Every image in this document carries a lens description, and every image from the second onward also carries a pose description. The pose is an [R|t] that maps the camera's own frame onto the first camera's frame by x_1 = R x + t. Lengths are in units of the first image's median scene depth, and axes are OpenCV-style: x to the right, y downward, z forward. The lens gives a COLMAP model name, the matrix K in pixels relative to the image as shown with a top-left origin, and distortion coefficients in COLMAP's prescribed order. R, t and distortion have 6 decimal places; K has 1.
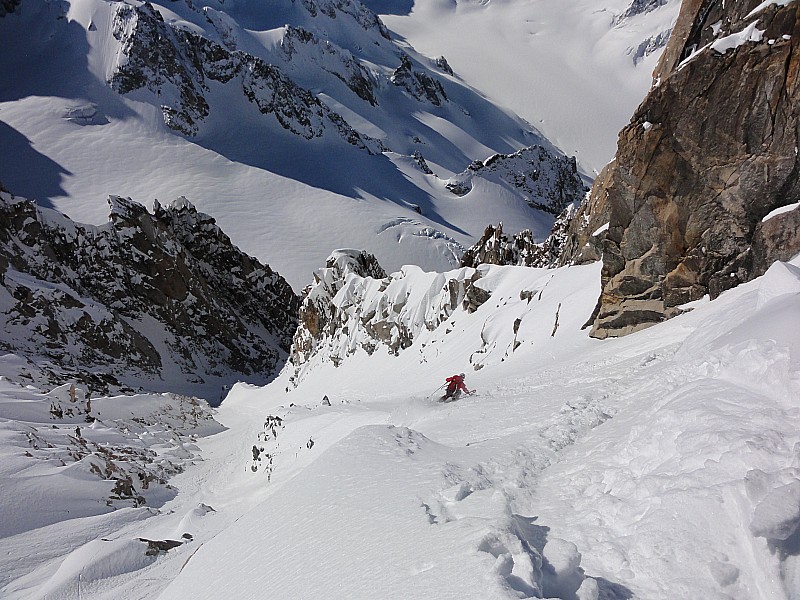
lens RADIAL K [[565.3, 0, 401.6], [0, 565.3, 302.6], [0, 0, 1]] dist [-0.007548, 0.009530]
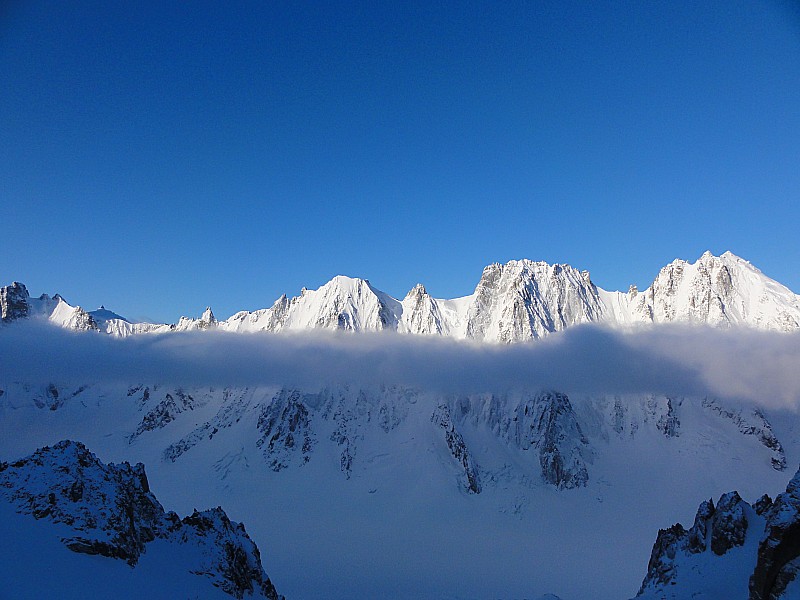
lens RADIAL K [[565.3, 0, 401.3], [0, 565.3, 299.3], [0, 0, 1]] dist [-0.007548, 0.009530]
pose [[0.697561, 0.085639, 0.711389, 0.071025], [0.462770, 0.704144, -0.538541, 0.085079], [-0.547040, 0.704874, 0.451552, 0.563420]]
